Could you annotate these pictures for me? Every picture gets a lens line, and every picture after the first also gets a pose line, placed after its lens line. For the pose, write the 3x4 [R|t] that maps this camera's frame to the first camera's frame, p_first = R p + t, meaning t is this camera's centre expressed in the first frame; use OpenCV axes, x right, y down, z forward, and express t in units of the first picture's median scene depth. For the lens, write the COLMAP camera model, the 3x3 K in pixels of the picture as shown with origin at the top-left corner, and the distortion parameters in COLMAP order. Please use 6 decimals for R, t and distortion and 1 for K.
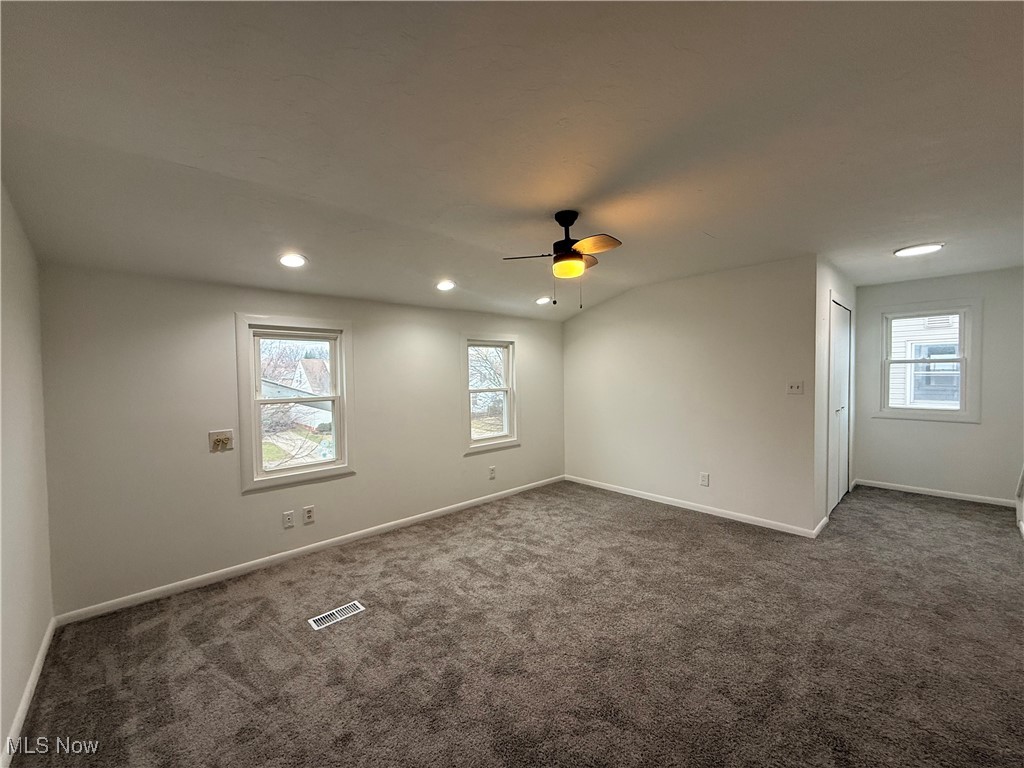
lens RADIAL K [[407.4, 0, 487.8], [0, 407.4, 382.3], [0, 0, 1]] dist [0.001236, 0.000016]
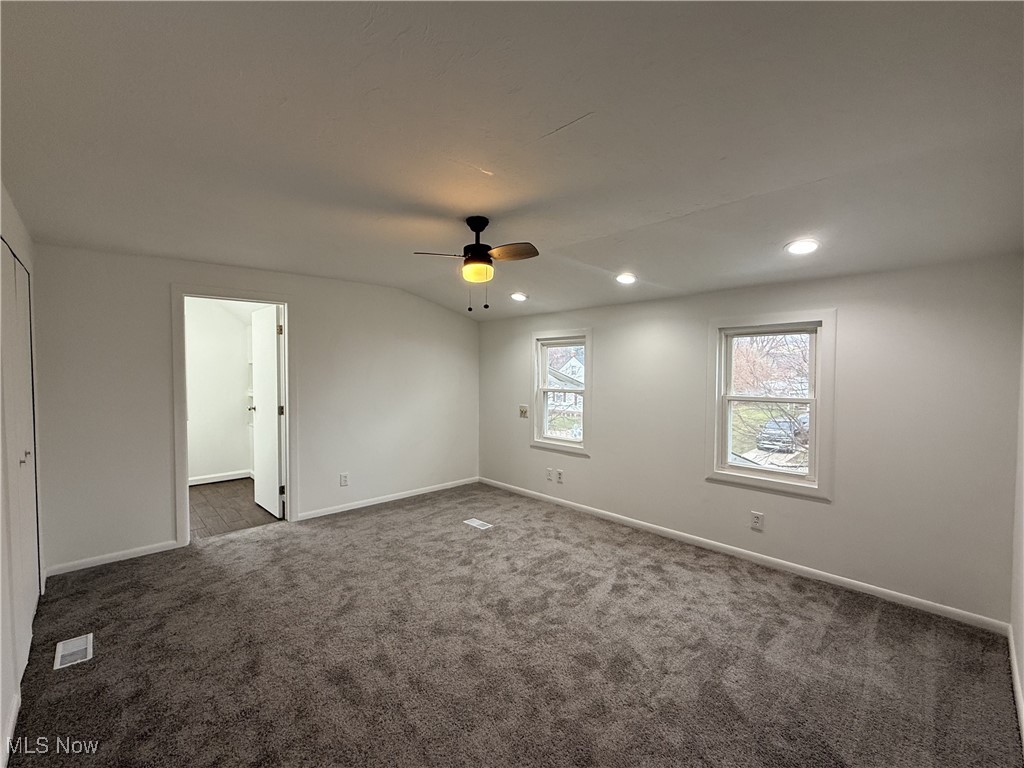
lens RADIAL K [[415.0, 0, 512.0], [0, 415.0, 384.0], [0, 0, 1]] dist [-0.002194, -0.000361]
pose [[0.065941, 0.046634, -0.996733, 0.920862], [-0.023224, 0.998708, 0.045190, -0.038377], [0.997553, 0.020168, 0.066939, 0.759042]]
